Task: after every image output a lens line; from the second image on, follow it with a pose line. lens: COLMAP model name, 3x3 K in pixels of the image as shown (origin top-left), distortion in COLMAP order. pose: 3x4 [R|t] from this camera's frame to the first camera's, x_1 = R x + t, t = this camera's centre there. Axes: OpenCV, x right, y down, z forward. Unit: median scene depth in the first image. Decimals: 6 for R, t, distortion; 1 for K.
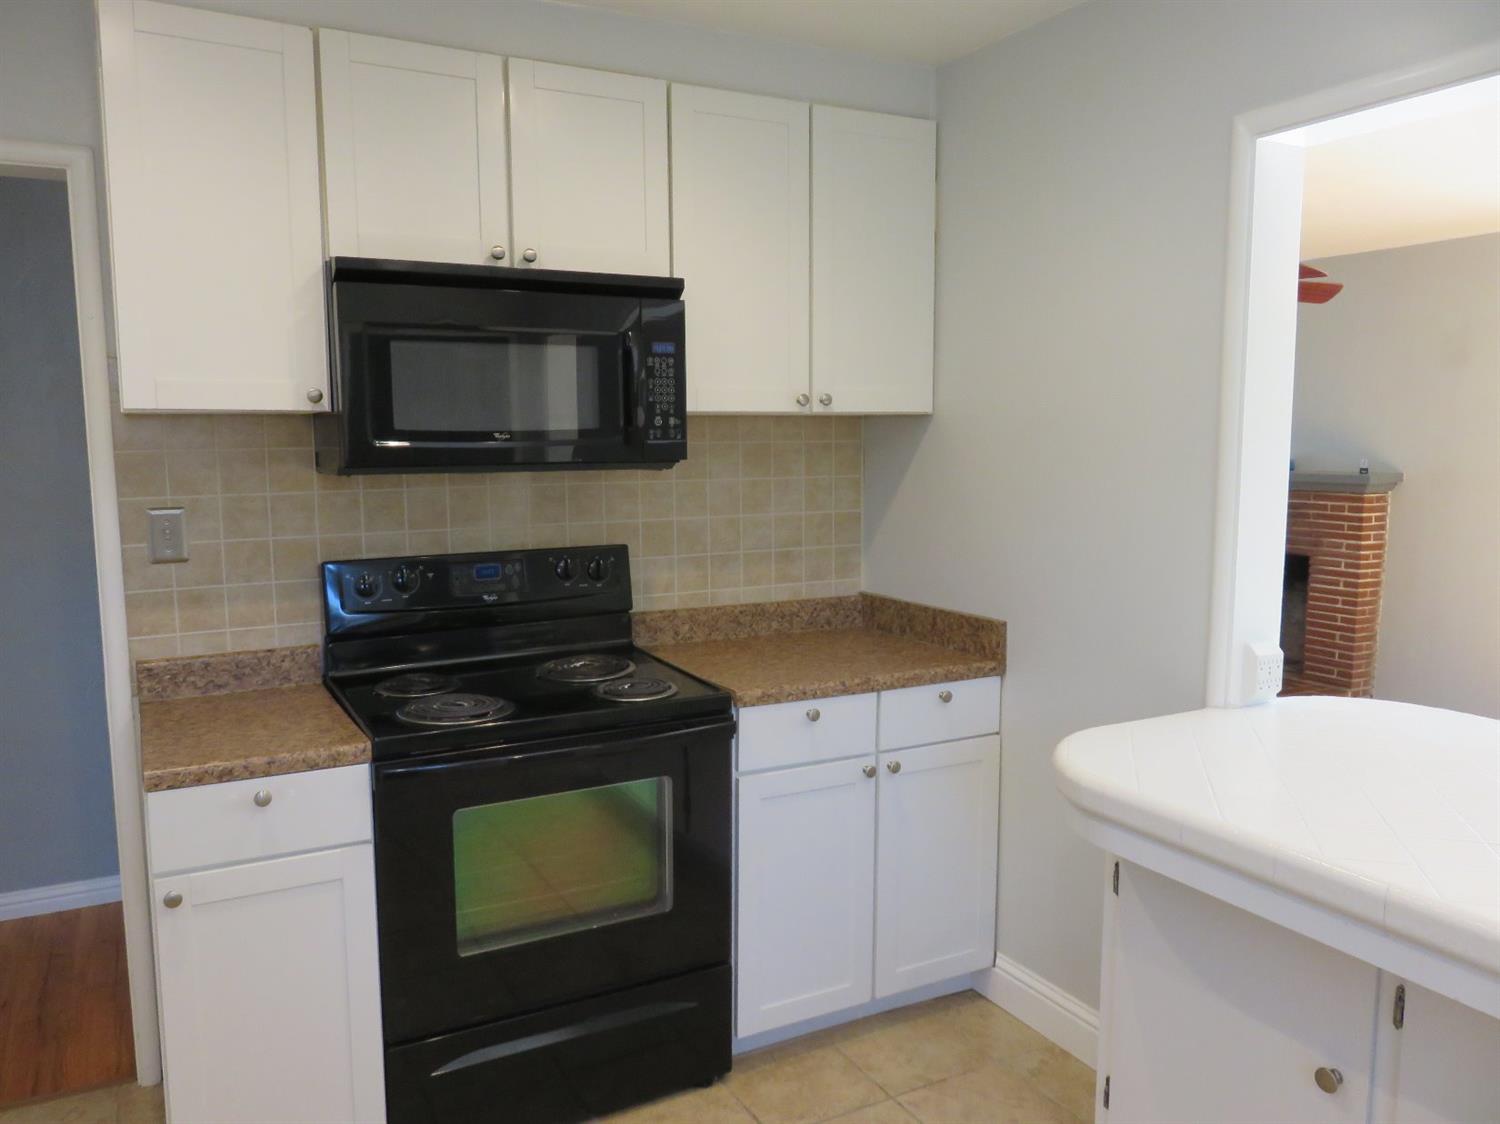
lens RADIAL K [[1117.9, 0, 750.0], [0, 1117.9, 562.0], [0, 0, 1]] dist [-0.005814, -0.001450]
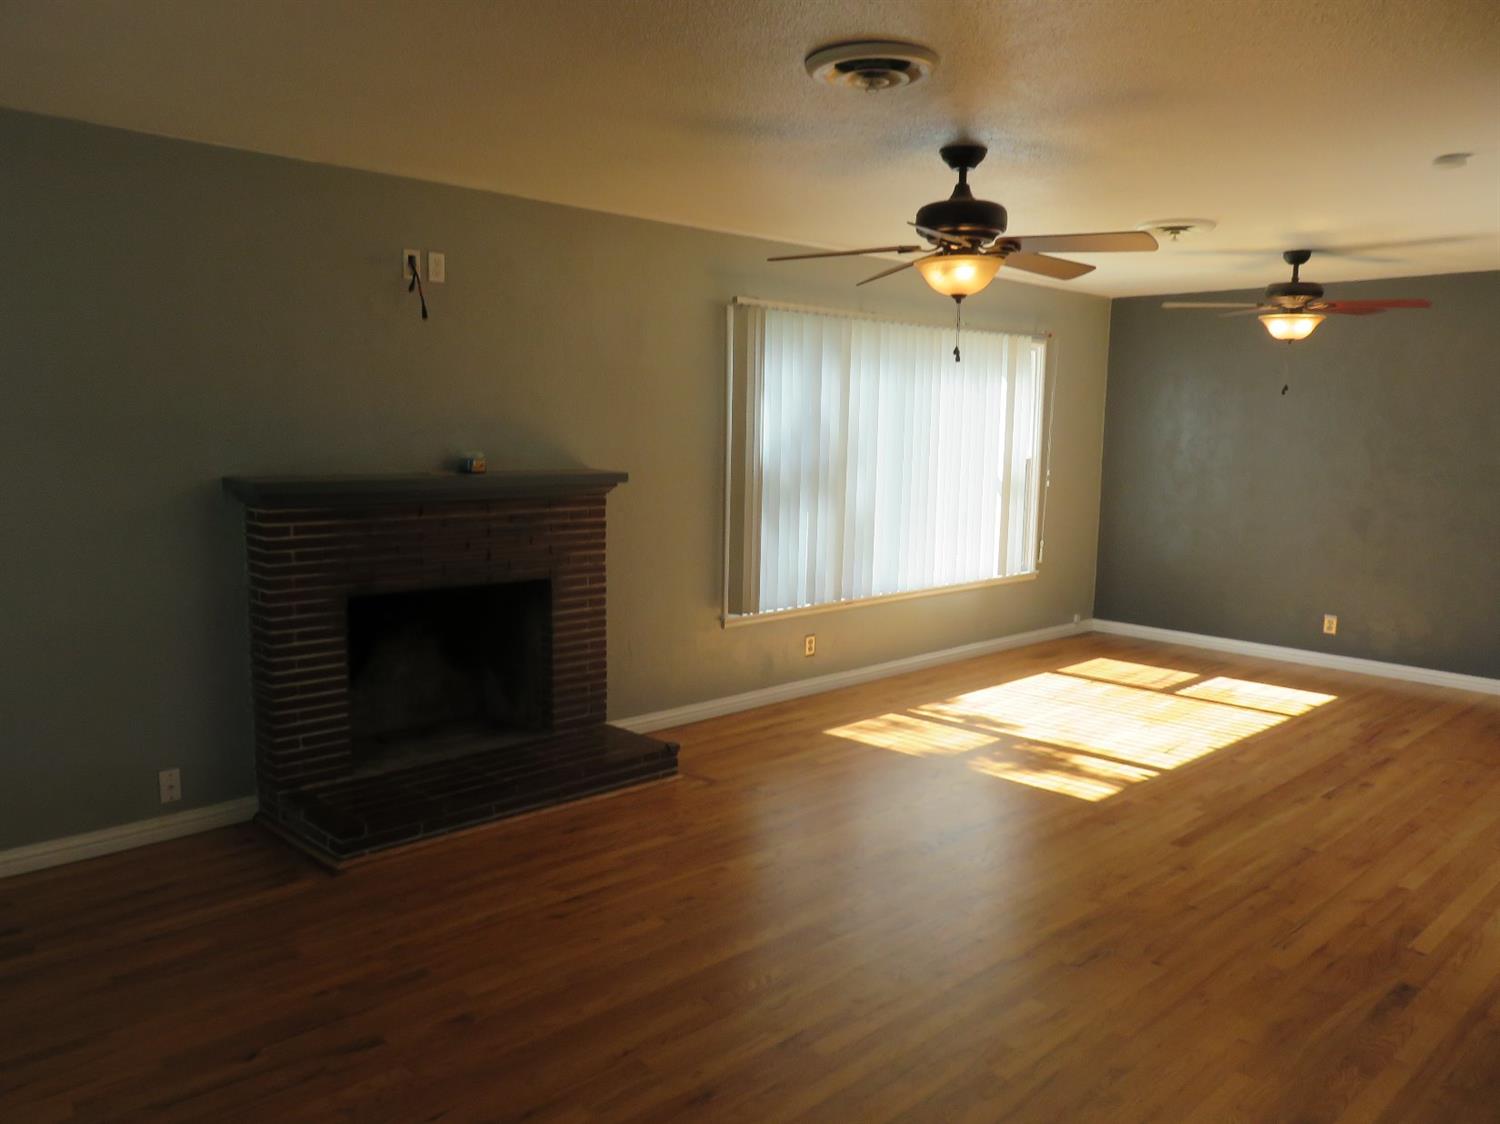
lens RADIAL K [[1143.9, 0, 750.0], [0, 1143.9, 562.0], [0, 0, 1]] dist [-0.001823, -0.004589]
pose [[-0.269065, -0.121904, 0.955376, -0.589703], [0.095677, 0.983668, 0.152460, -0.241501], [-0.958358, 0.132429, -0.253007, 2.035730]]
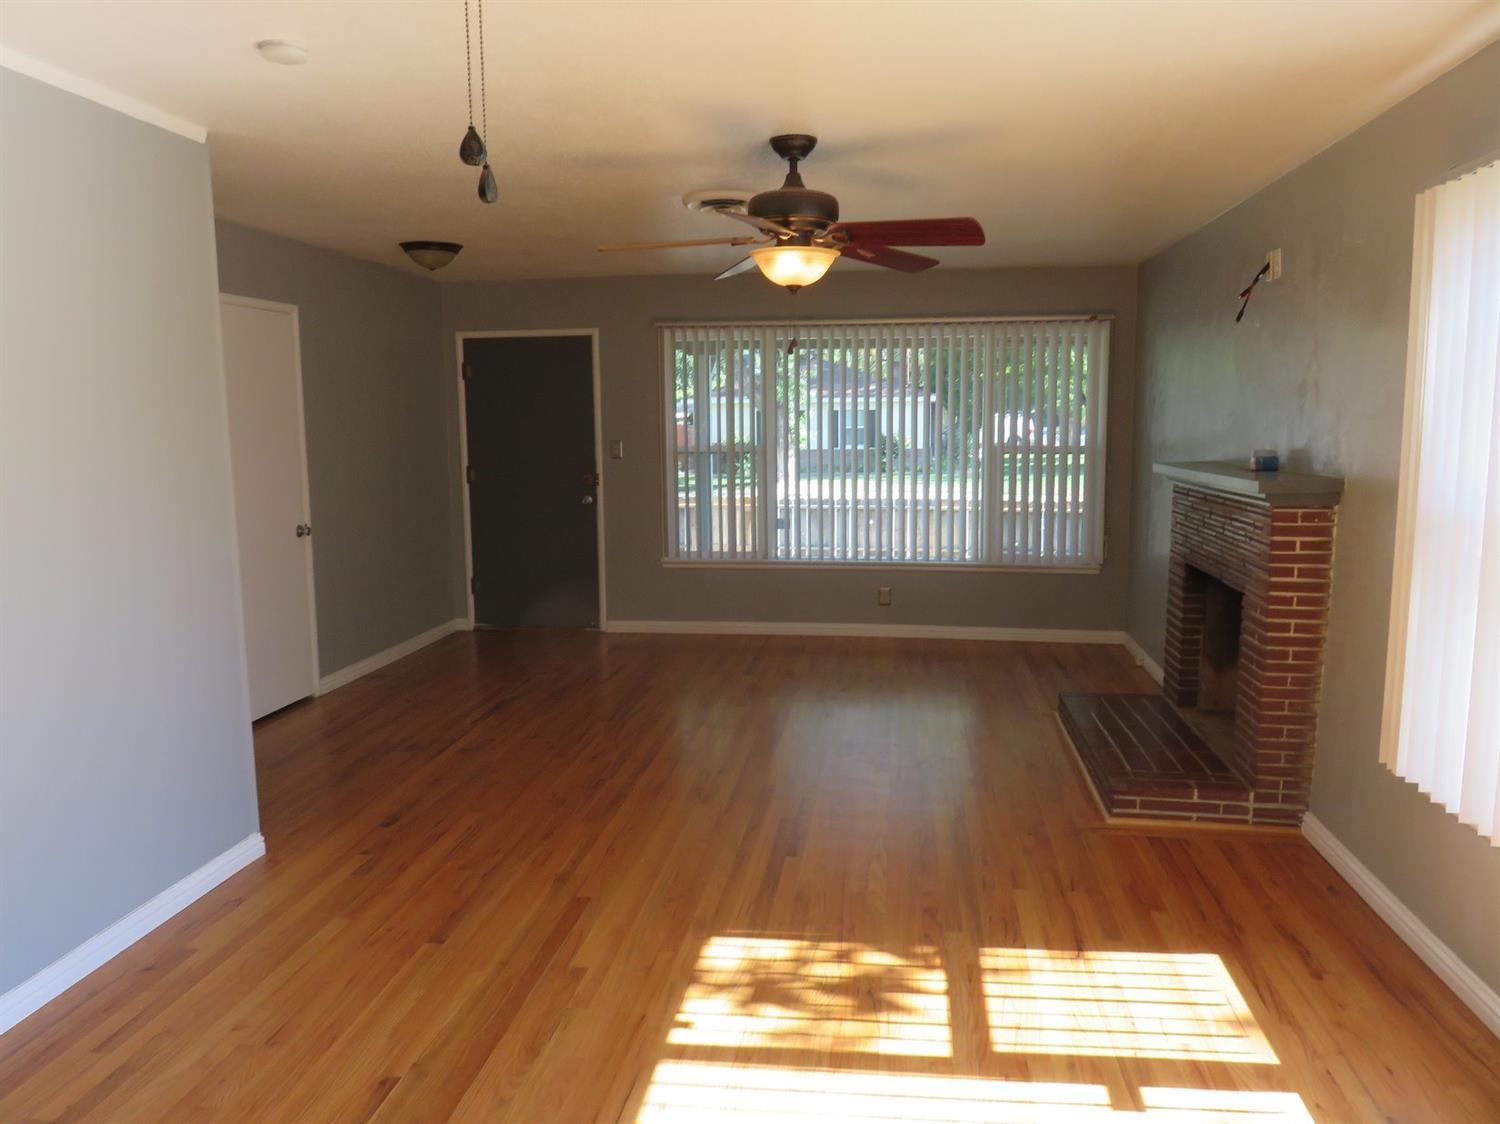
lens RADIAL K [[1111.7, 0, 750.0], [0, 1111.7, 562.0], [0, 0, 1]] dist [-0.001630, -0.003642]
pose [[0.806002, 0.067573, -0.588043, 1.261347], [-0.057671, 0.997701, 0.035600, -0.061428], [0.589097, 0.005220, 0.808046, 0.473513]]
